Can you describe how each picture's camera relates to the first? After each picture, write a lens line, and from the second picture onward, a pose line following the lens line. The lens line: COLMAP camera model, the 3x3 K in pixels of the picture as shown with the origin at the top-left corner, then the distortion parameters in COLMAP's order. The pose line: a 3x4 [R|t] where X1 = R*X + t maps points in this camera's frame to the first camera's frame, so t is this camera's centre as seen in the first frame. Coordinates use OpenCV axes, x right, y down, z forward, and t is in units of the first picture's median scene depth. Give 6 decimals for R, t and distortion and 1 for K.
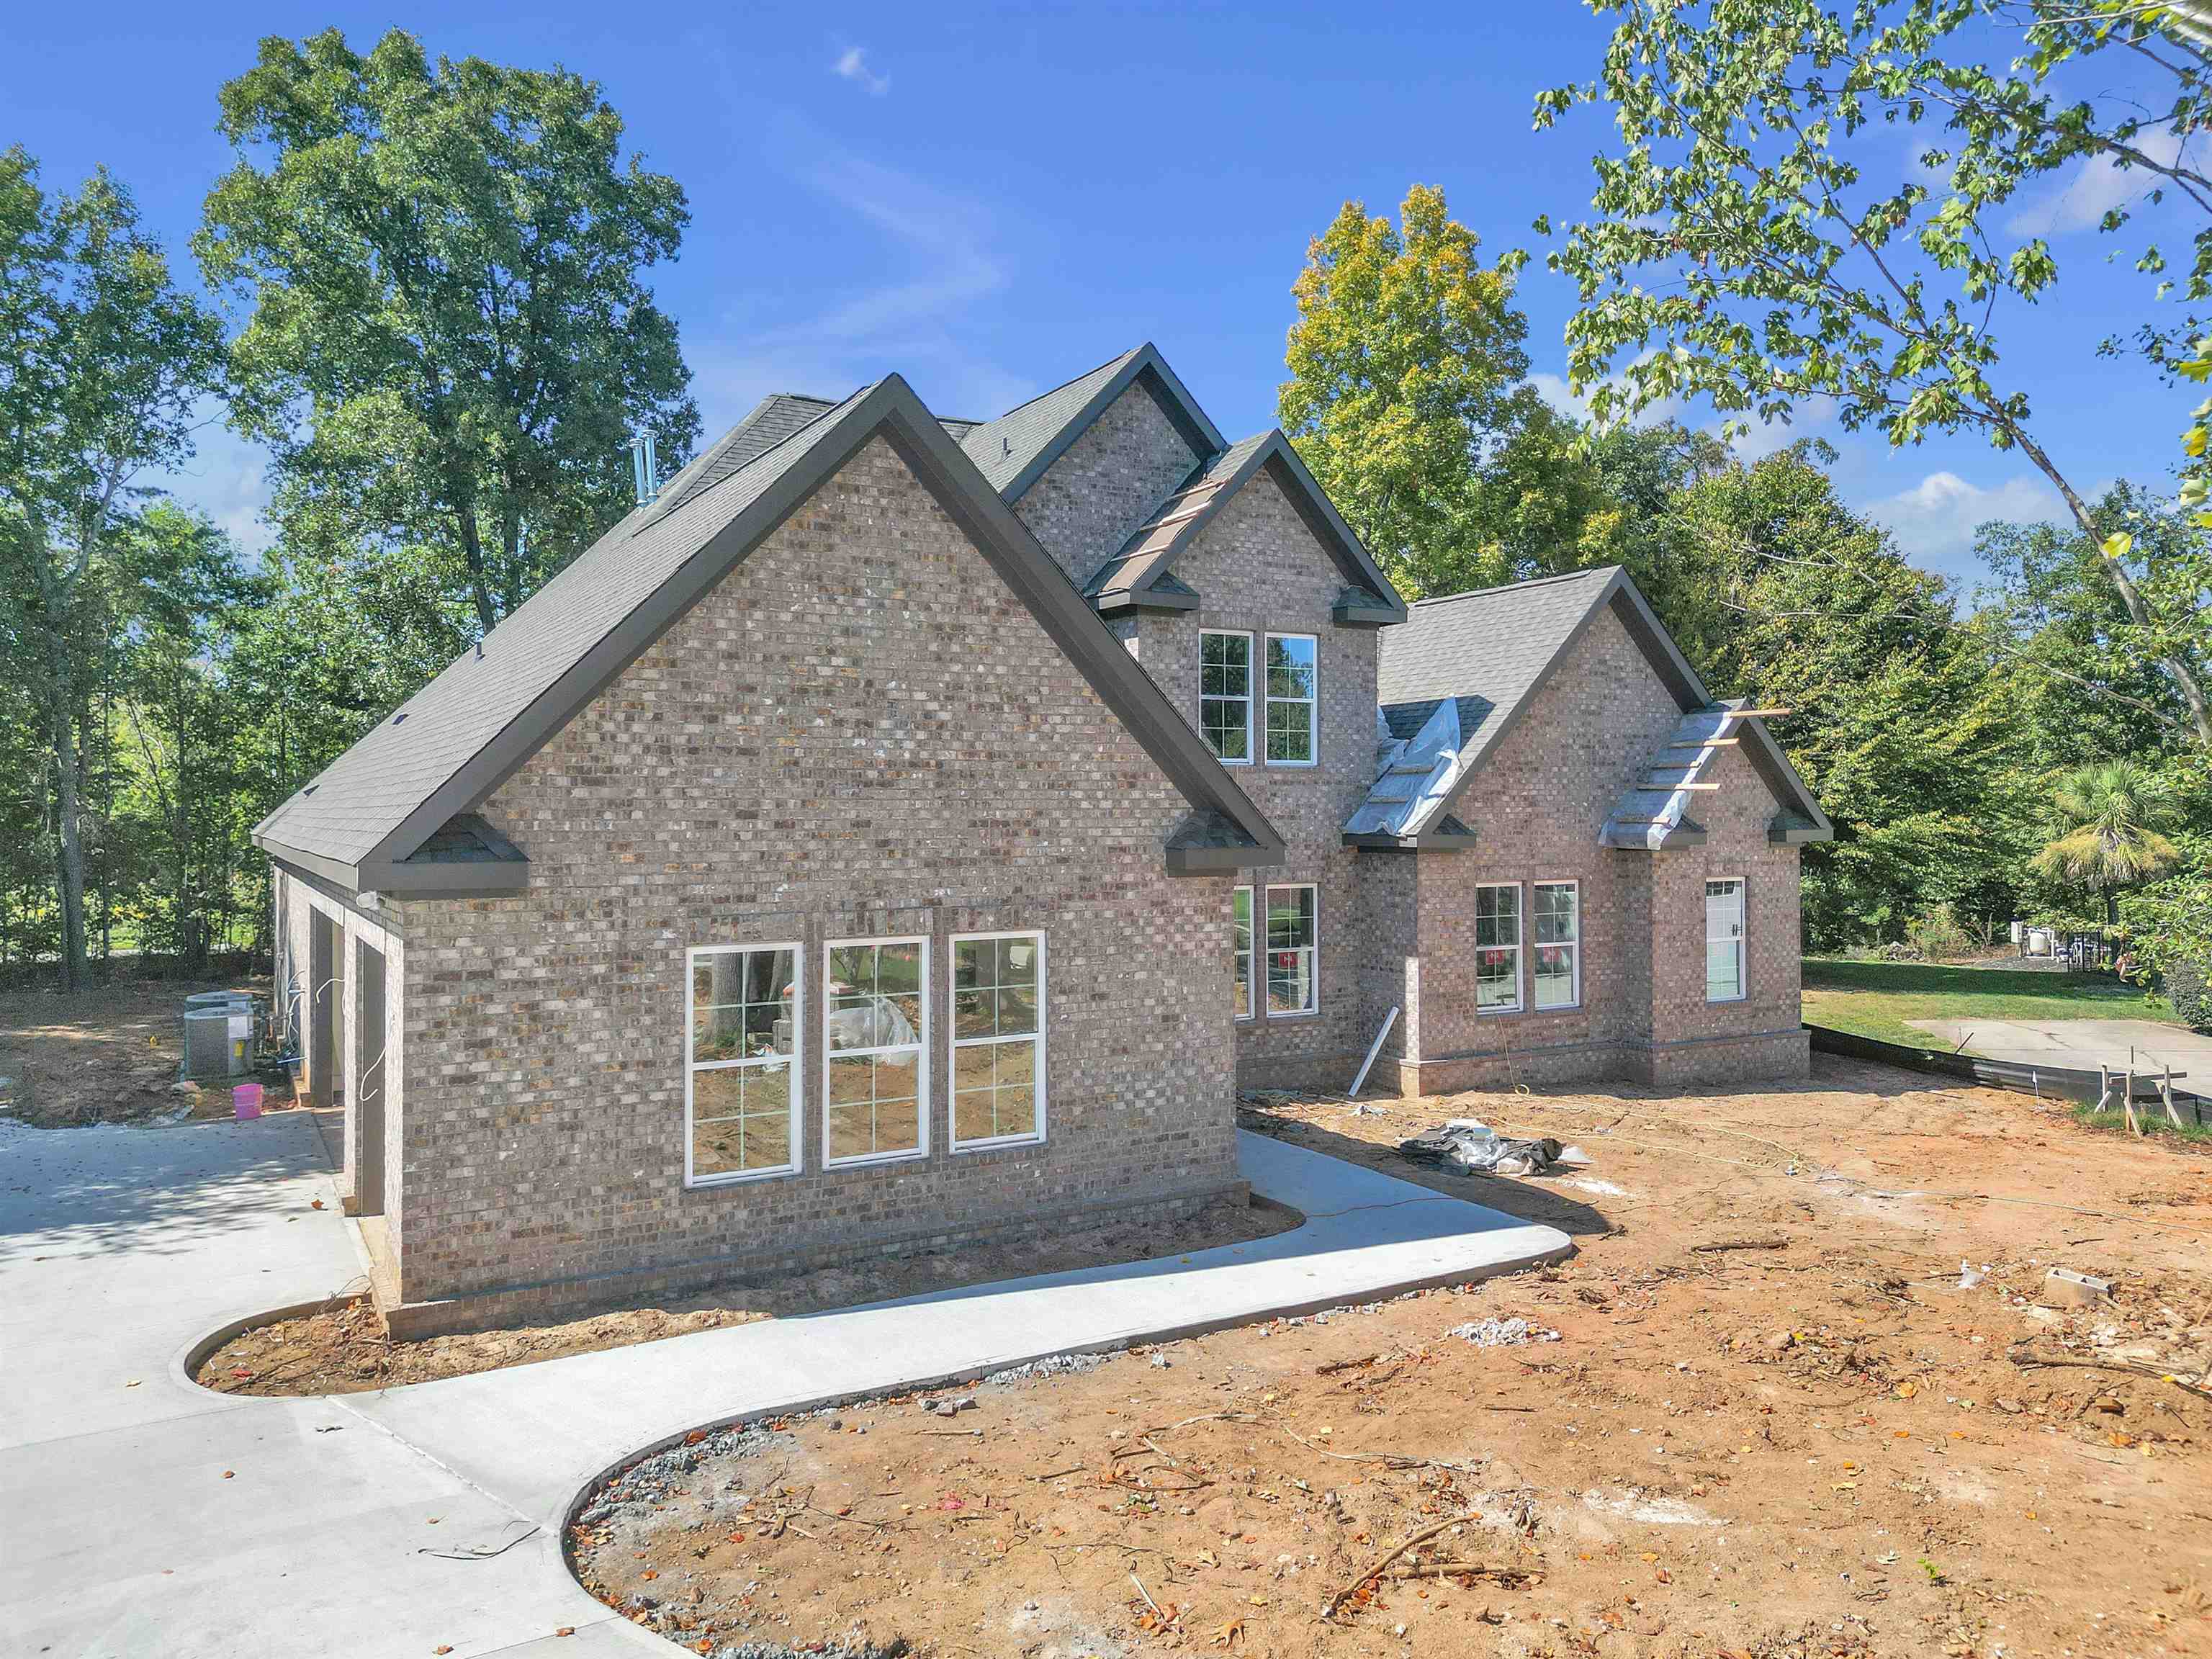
lens RADIAL K [[1538.7, 0, 1104.1], [0, 1538.7, 806.5], [0, 0, 1]] dist [0.021368, -0.021018]
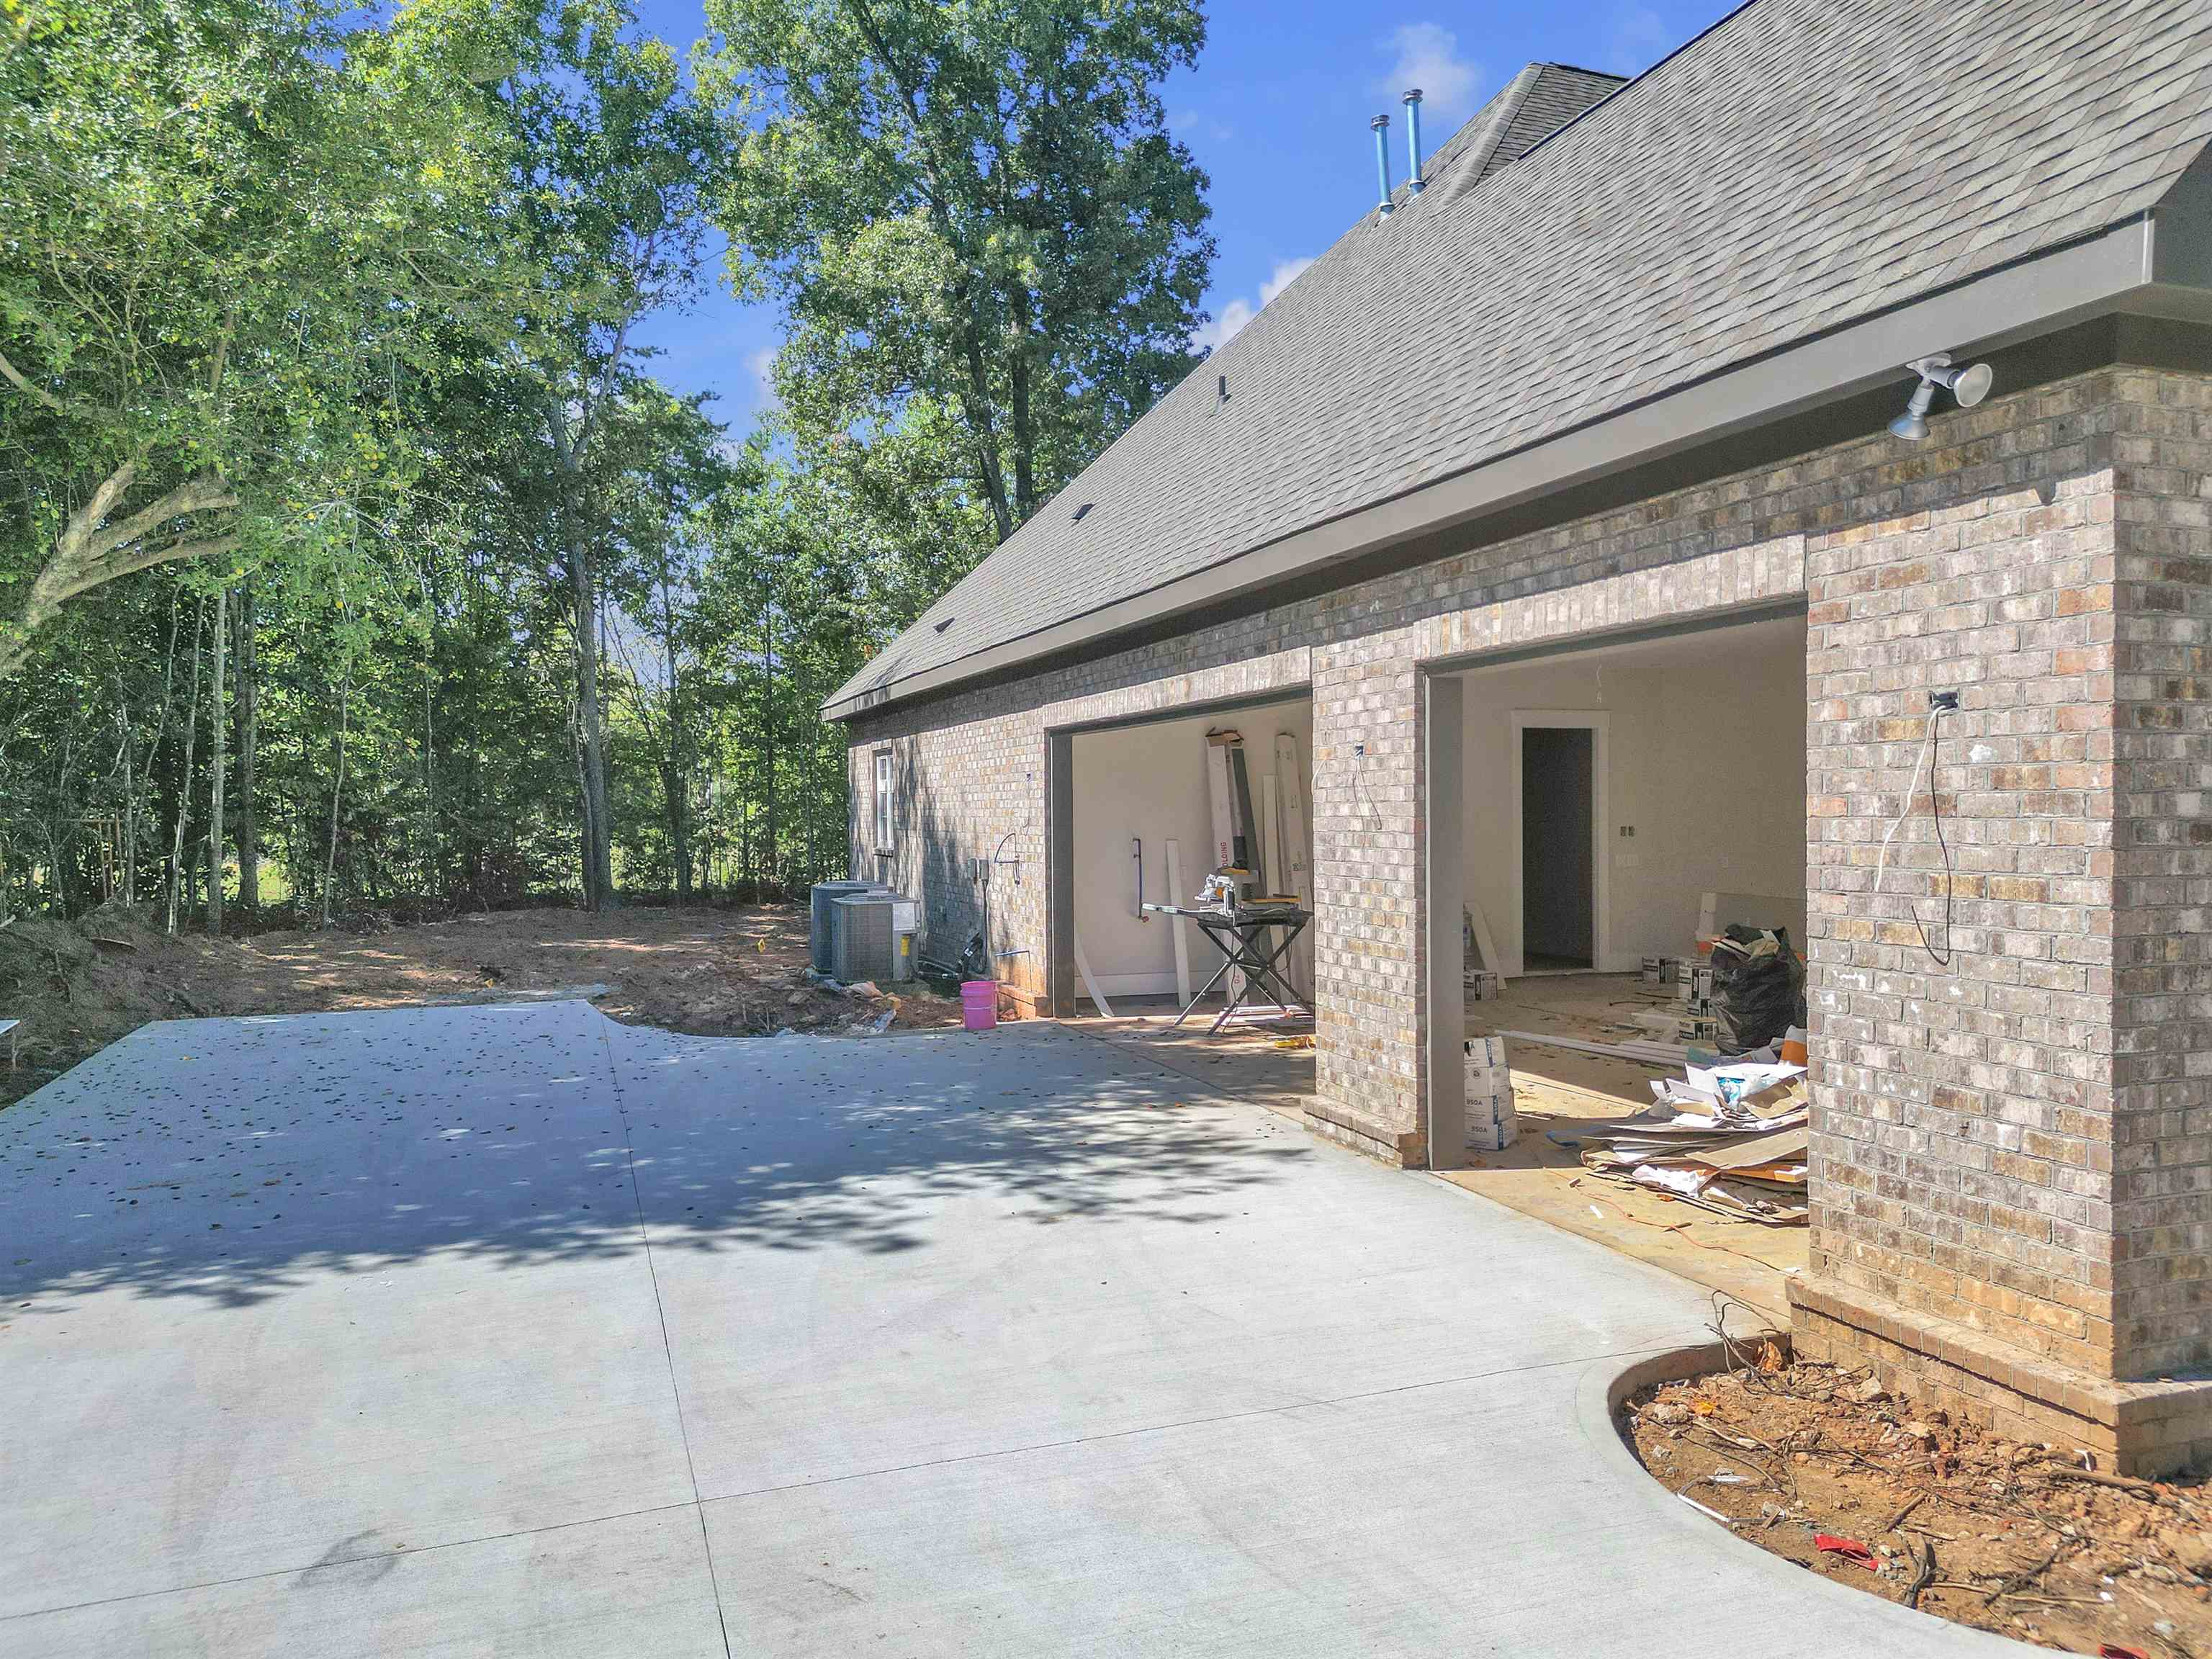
lens RADIAL K [[1538.7, 0, 1109.0], [0, 1538.7, 849.3], [0, 0, 1]] dist [0.021368, -0.021018]
pose [[0.983115, 0.000817, -0.182984, -0.268880], [0.004818, 0.999528, 0.030345, 0.072427], [0.182923, -0.030715, 0.982647, 0.239051]]
